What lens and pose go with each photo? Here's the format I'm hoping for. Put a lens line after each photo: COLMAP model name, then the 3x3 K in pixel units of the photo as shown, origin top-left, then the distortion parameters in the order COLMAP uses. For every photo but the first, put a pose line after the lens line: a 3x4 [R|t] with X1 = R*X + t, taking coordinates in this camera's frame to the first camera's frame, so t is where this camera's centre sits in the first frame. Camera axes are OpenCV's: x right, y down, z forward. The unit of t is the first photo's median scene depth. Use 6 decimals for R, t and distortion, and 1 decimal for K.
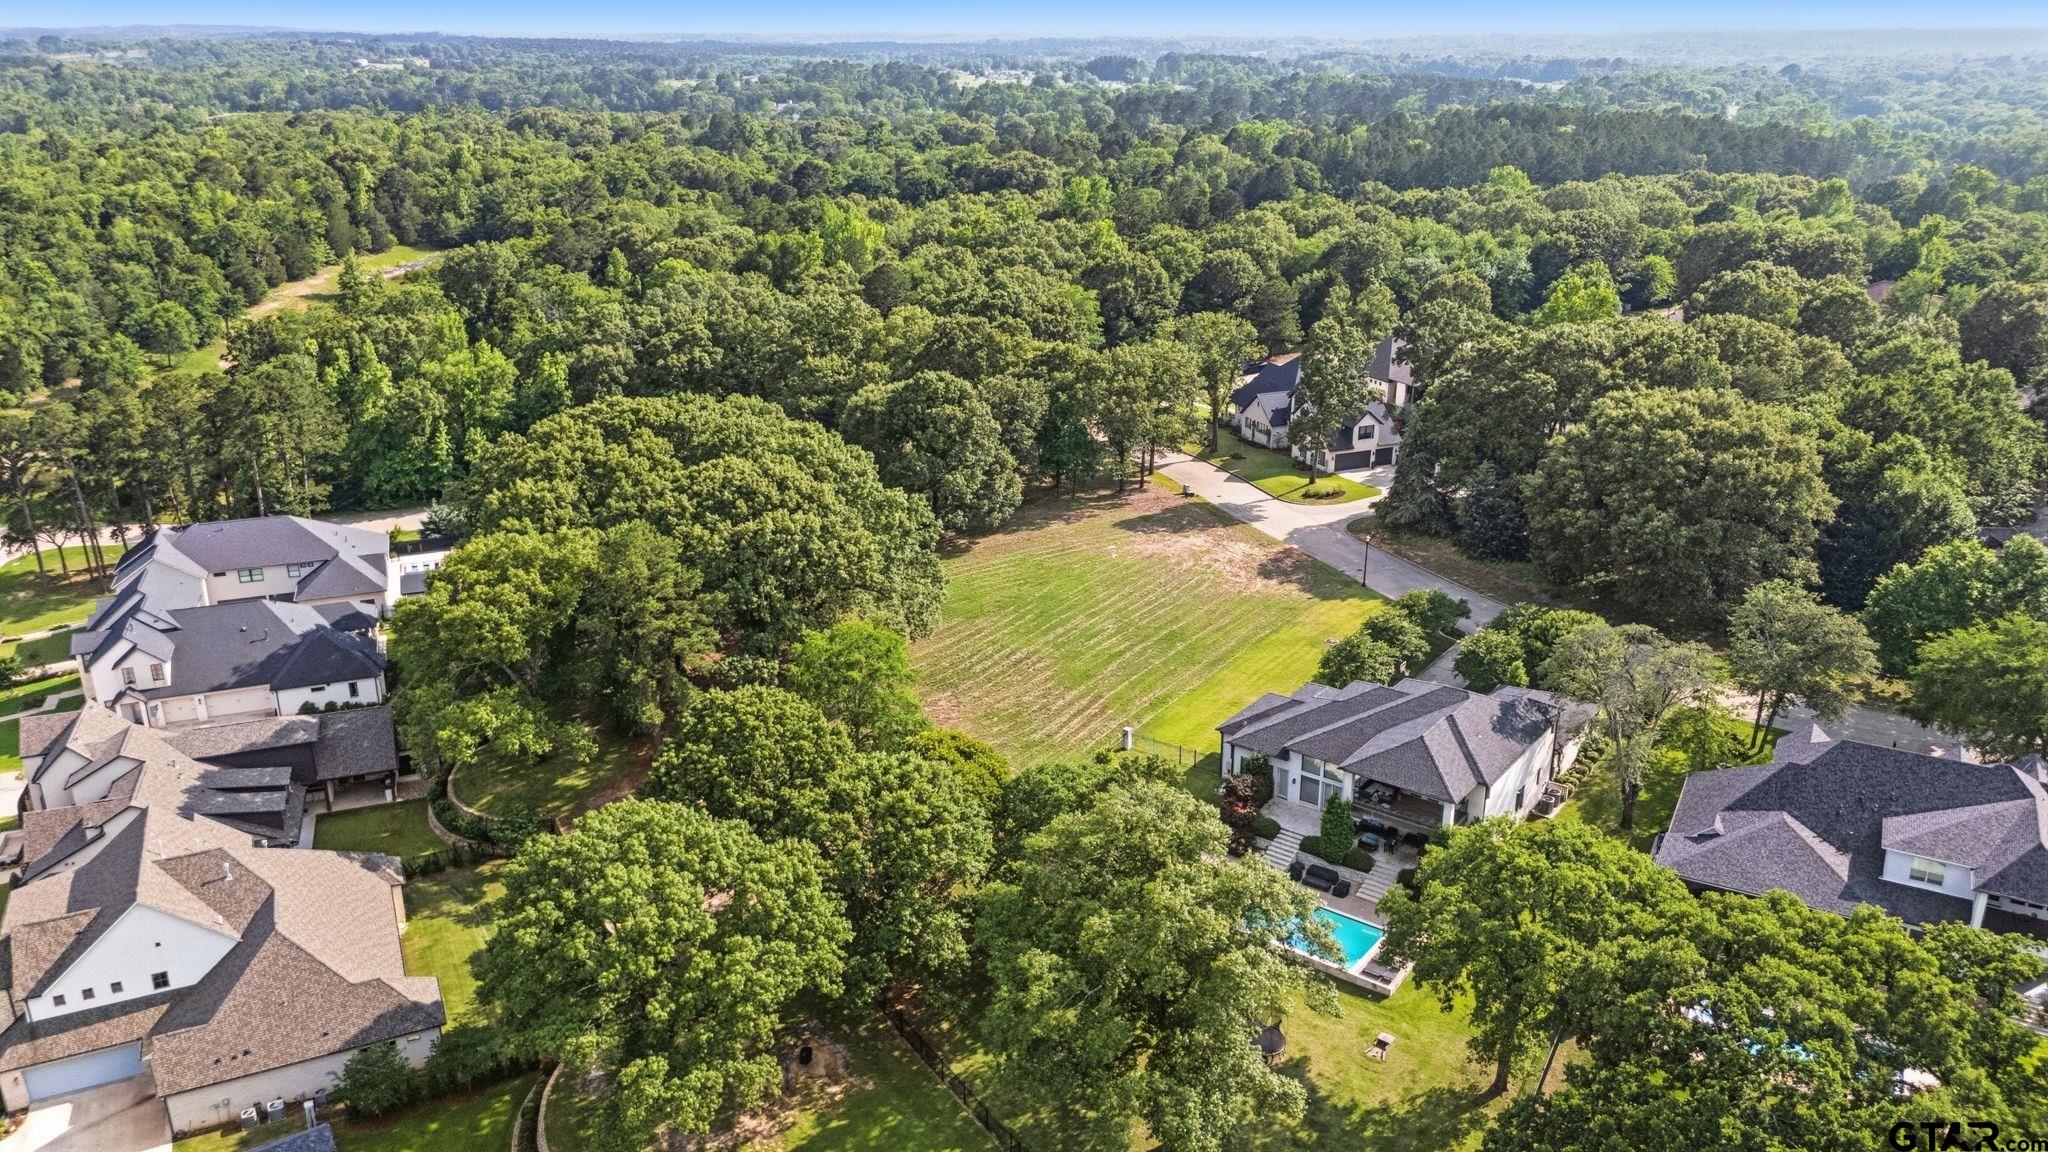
lens RADIAL K [[1494.6, 0, 1024.0], [0, 1494.6, 576.0], [0, 0, 1]] dist [0.064565, -0.053490]
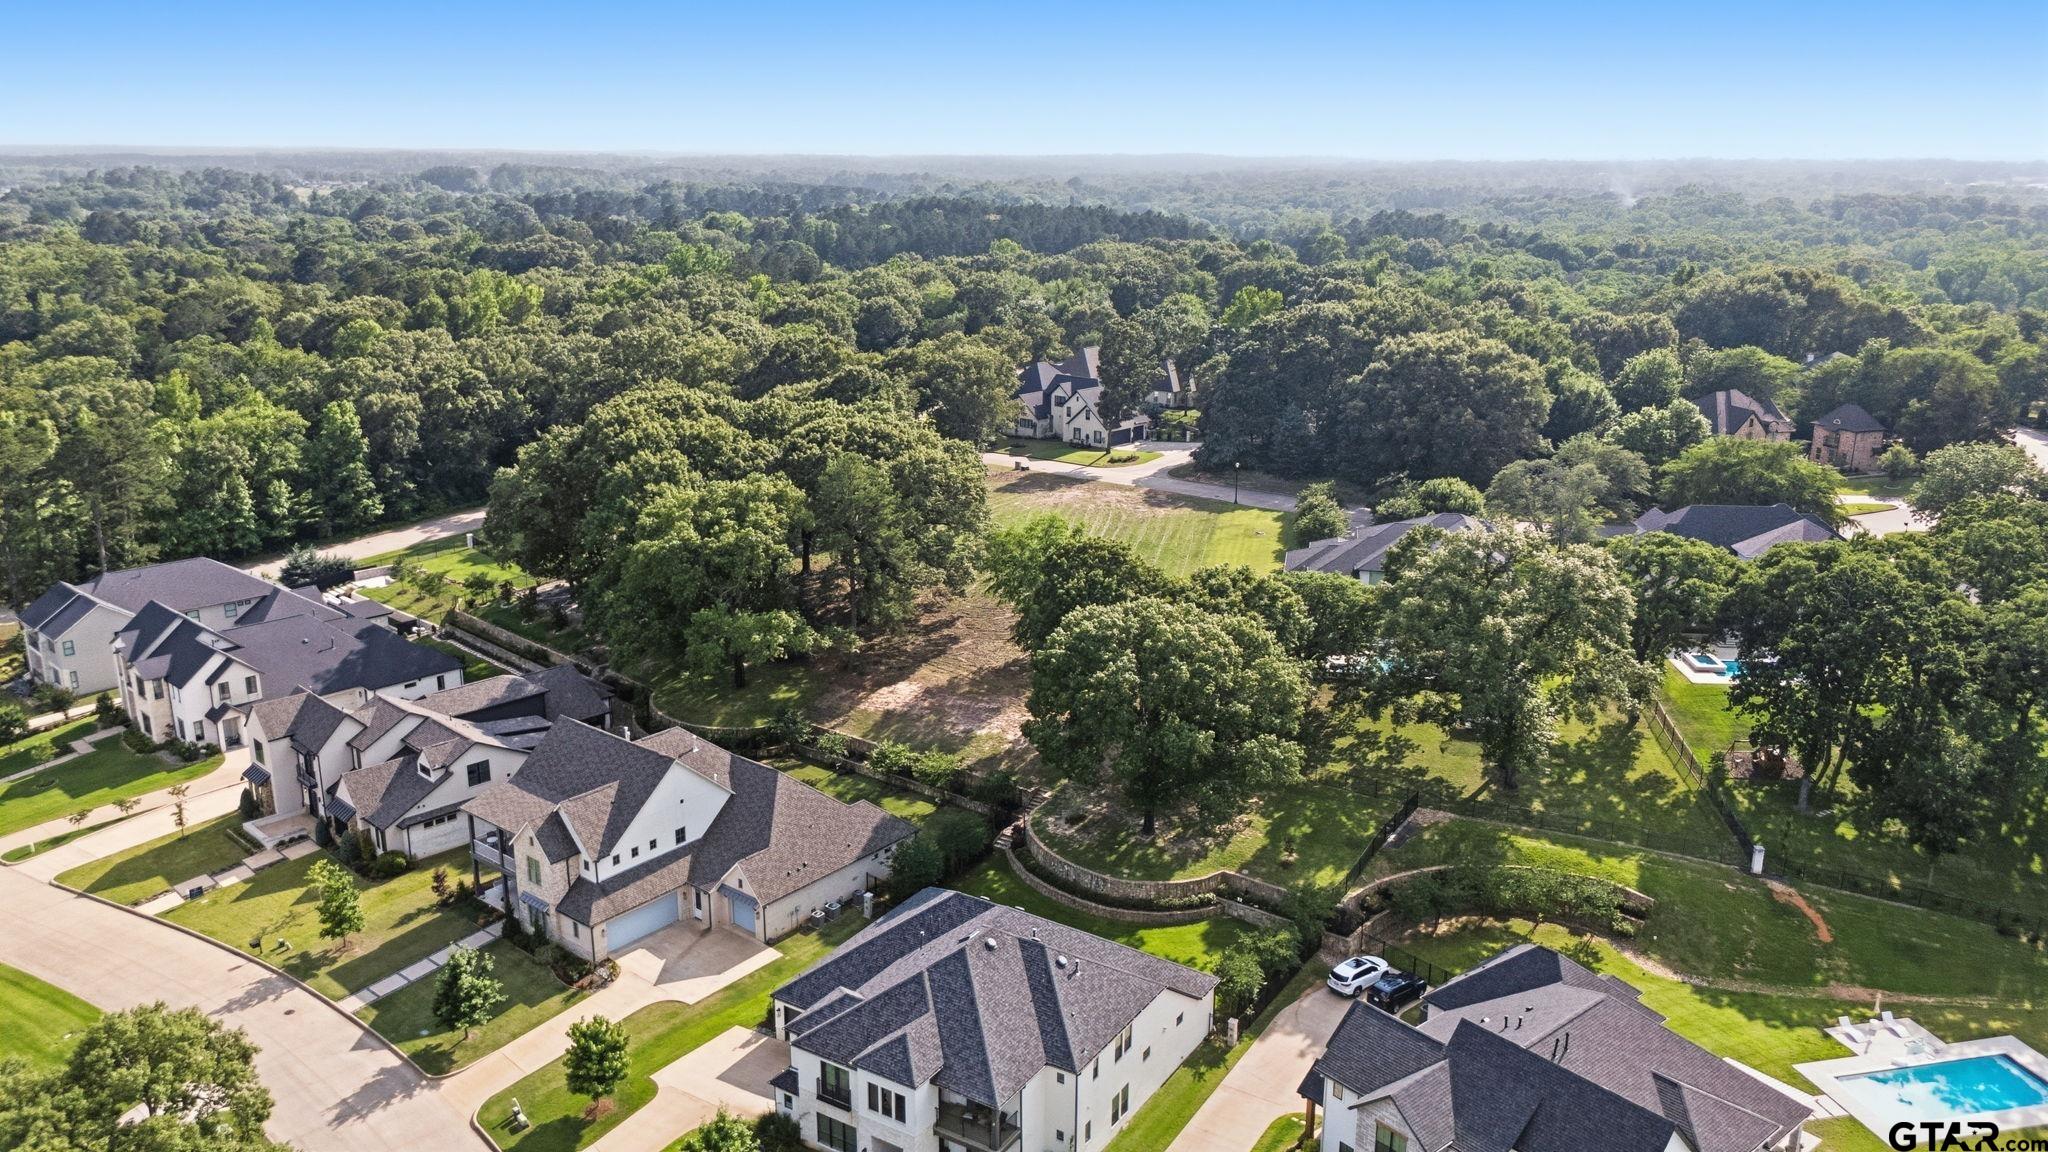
lens RADIAL K [[1494.6, 0, 1024.0], [0, 1494.6, 576.0], [0, 0, 1]] dist [0.064565, -0.053490]
pose [[0.905320, -0.110172, 0.410192, -0.496654], [0.138754, 0.989500, -0.040473, 0.099232], [-0.401425, 0.093557, 0.911101, -0.093291]]
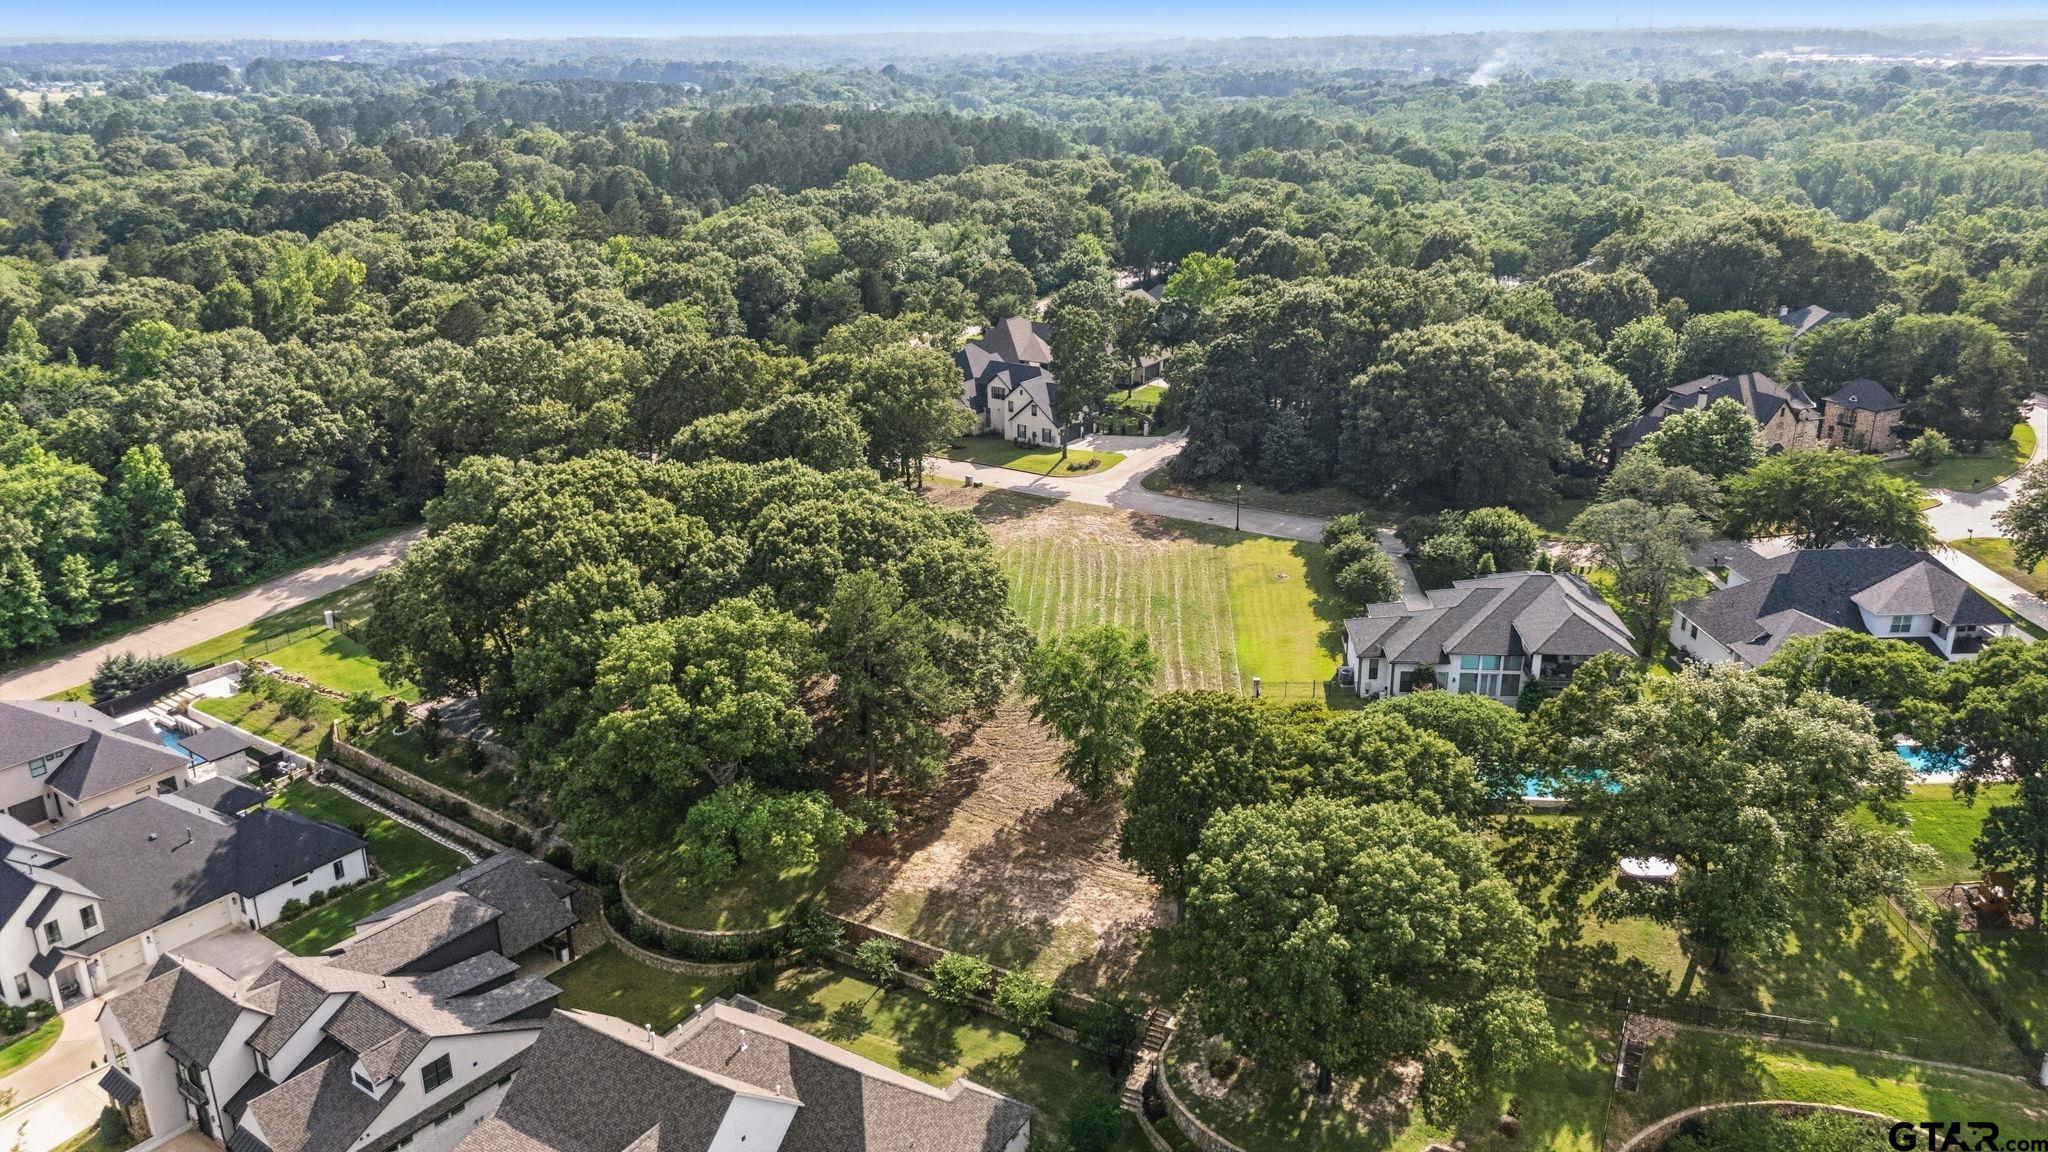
lens RADIAL K [[1494.6, 0, 1024.0], [0, 1494.6, 576.0], [0, 0, 1]] dist [0.064565, -0.053490]
pose [[0.844552, -0.190052, 0.500612, -0.508675], [0.190373, 0.980385, 0.051024, -0.050139], [-0.500490, 0.052211, 0.864166, 0.111053]]
